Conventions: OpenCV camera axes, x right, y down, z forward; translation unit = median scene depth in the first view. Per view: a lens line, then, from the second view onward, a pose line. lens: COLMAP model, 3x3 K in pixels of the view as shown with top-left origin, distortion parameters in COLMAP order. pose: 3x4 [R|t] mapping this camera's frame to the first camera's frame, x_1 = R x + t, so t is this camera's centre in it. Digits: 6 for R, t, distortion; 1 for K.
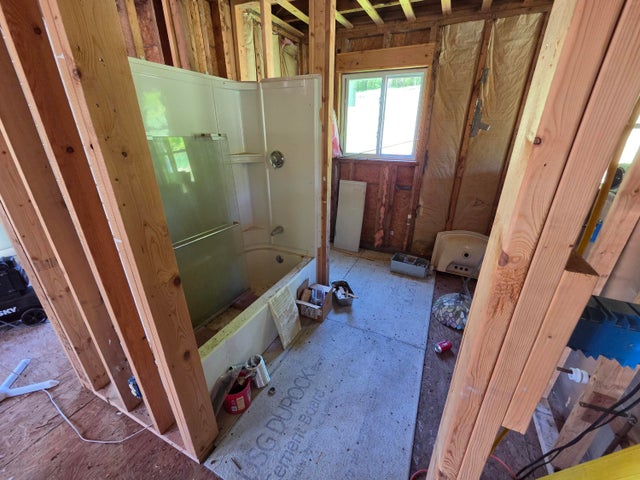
lens RADIAL K [[267.5, 0, 321.6], [0, 267.5, 240.4], [0, 0, 1]] dist [0.001531, 0.003303]
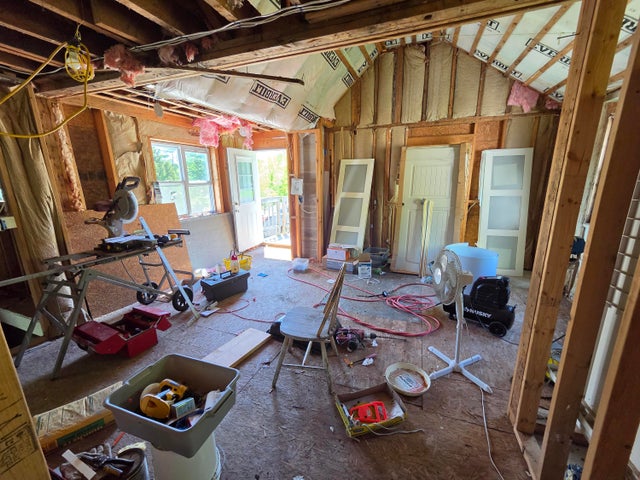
lens RADIAL K [[267.5, 0, 321.5], [0, 267.5, 239.9], [0, 0, 1]] dist [0.001531, 0.003303]
pose [[0.101776, 0.225507, -0.968911, -0.099927], [-0.382774, 0.907861, 0.171091, 0.023290], [0.918219, 0.353461, 0.178716, -0.100980]]
